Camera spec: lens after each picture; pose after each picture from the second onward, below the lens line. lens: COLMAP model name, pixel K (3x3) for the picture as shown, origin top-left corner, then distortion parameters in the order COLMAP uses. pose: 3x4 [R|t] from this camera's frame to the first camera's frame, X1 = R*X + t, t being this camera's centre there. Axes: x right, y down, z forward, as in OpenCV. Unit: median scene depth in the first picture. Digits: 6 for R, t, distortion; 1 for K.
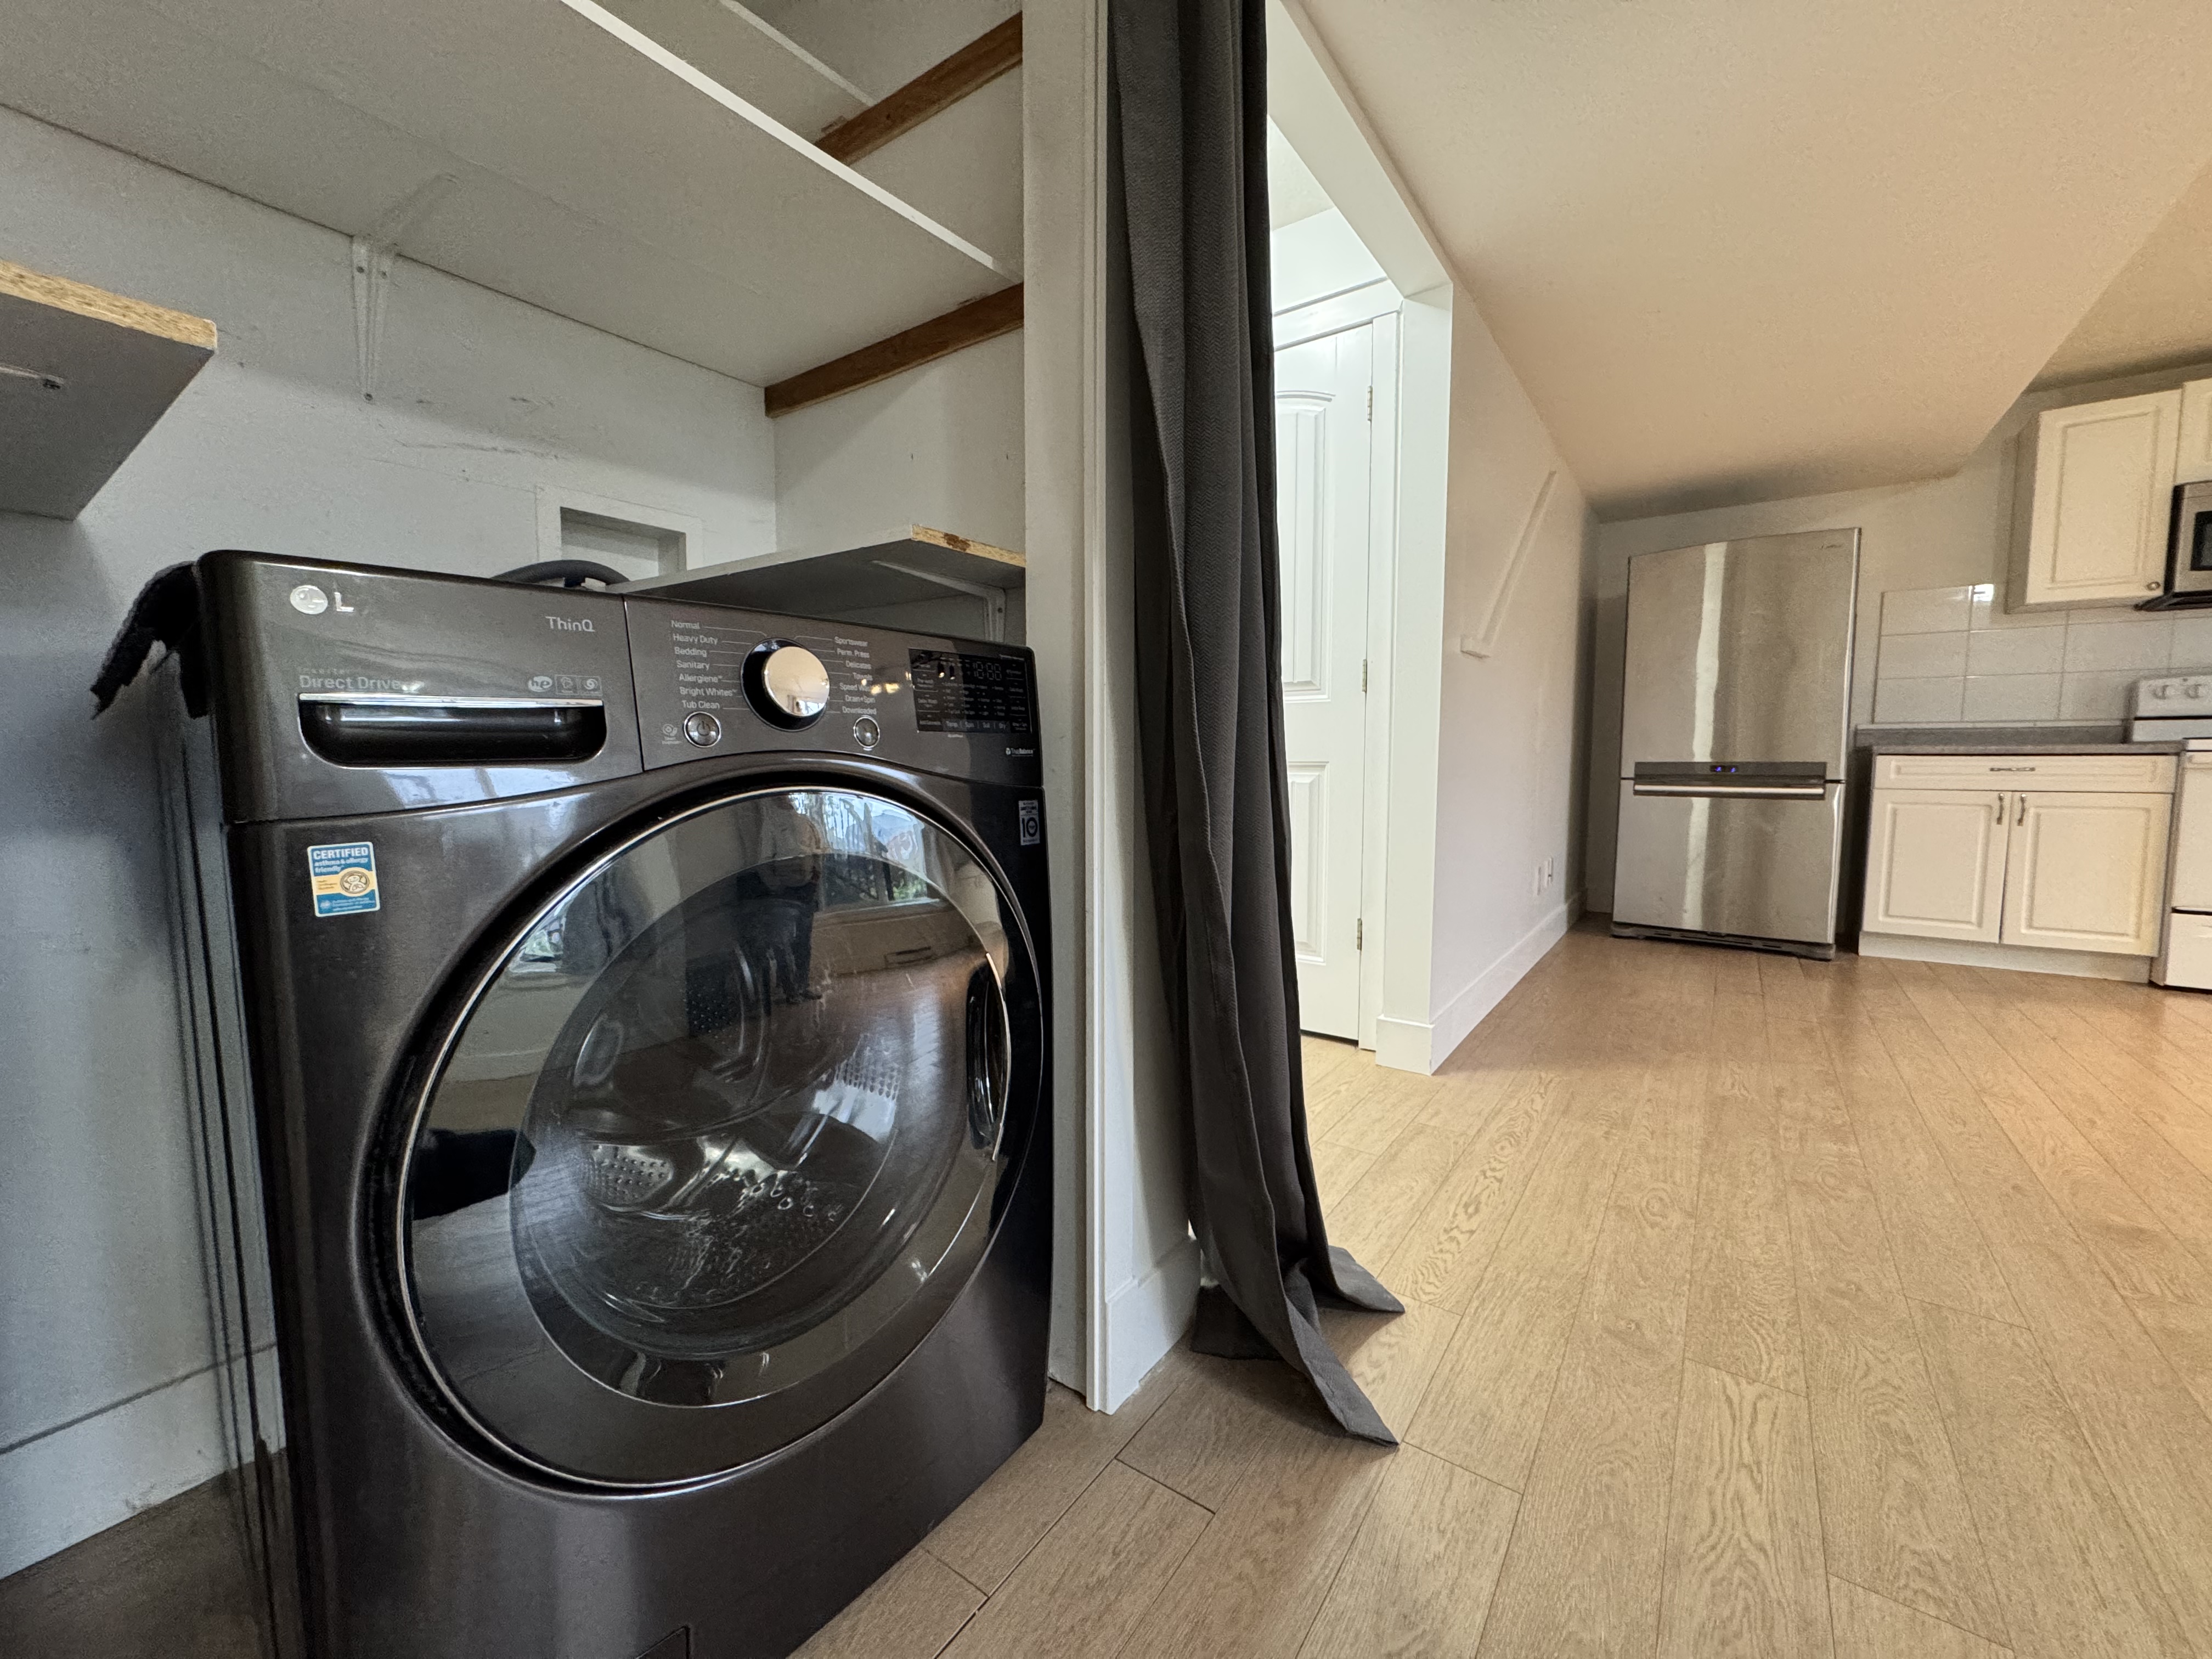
lens RADIAL K [[876.5, 0, 1106.0], [0, 876.5, 829.5], [0, 0, 1]] dist [-0.005757, 0.000621]
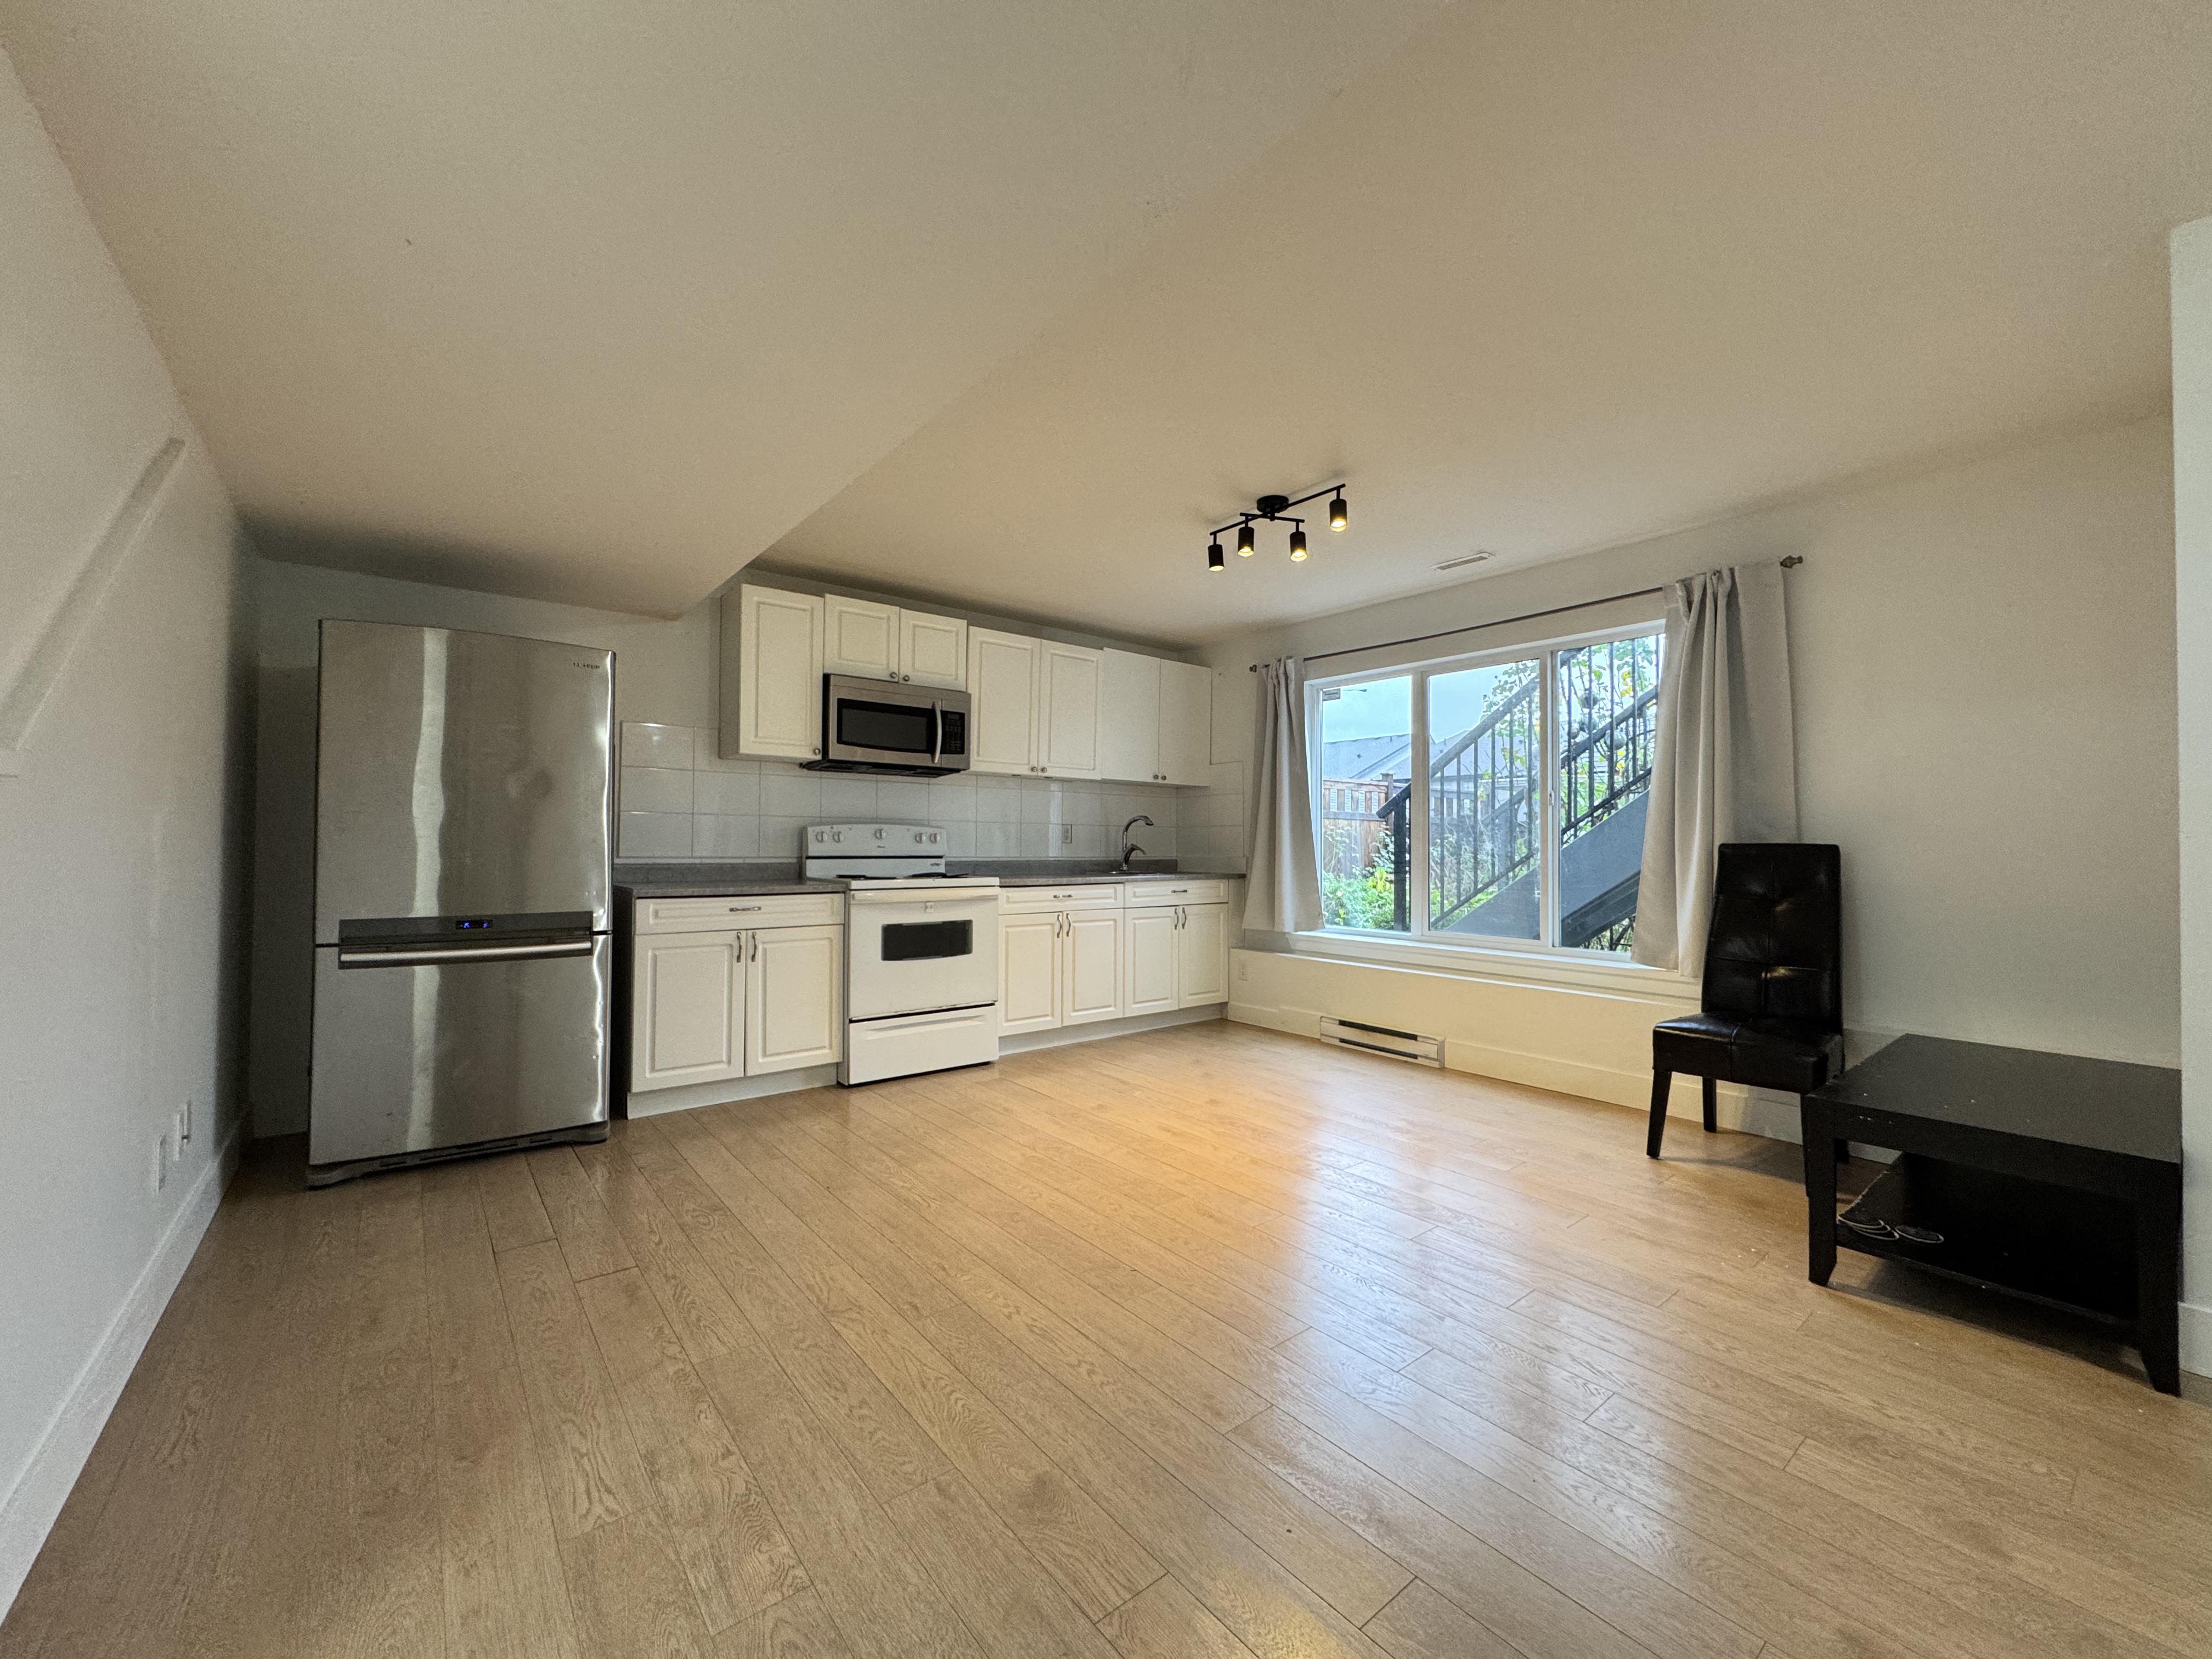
lens RADIAL K [[876.5, 0, 1106.0], [0, 876.5, 829.5], [0, 0, 1]] dist [-0.005757, 0.000621]
pose [[0.270618, 0.020527, 0.962468, 0.130166], [0.074050, 0.996367, -0.042070, -0.085451], [-0.959835, 0.082656, 0.268115, 0.278824]]
